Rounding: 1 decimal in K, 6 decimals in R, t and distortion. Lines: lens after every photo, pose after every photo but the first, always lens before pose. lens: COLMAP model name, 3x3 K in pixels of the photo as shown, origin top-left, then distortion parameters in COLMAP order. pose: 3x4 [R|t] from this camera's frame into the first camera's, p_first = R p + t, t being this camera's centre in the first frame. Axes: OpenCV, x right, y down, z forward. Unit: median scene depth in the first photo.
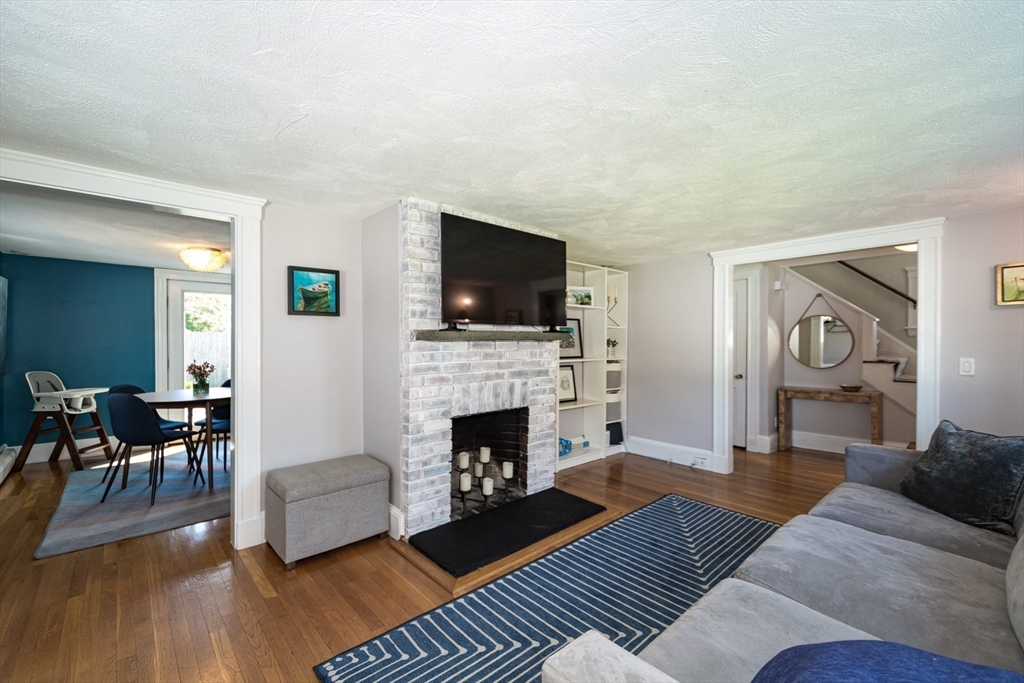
lens RADIAL K [[427.3, 0, 513.7], [0, 427.3, 348.0], [0, 0, 1]] dist [-0.000076, -0.000196]
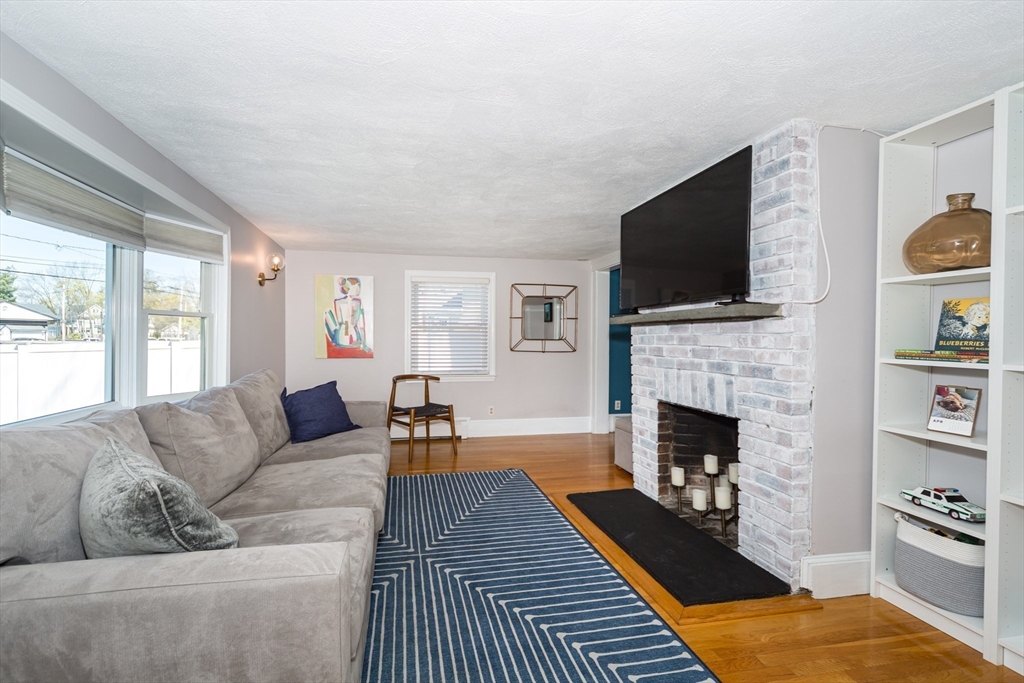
lens RADIAL K [[493.6, 0, 512.0], [0, 493.6, 341.5], [0, 0, 1]] dist [0.000339, -0.000025]
pose [[-0.500239, 0.000543, -0.865887, 0.963097], [-0.019099, 0.999750, 0.011660, 0.015309], [0.865677, 0.022370, -0.500104, 1.181915]]
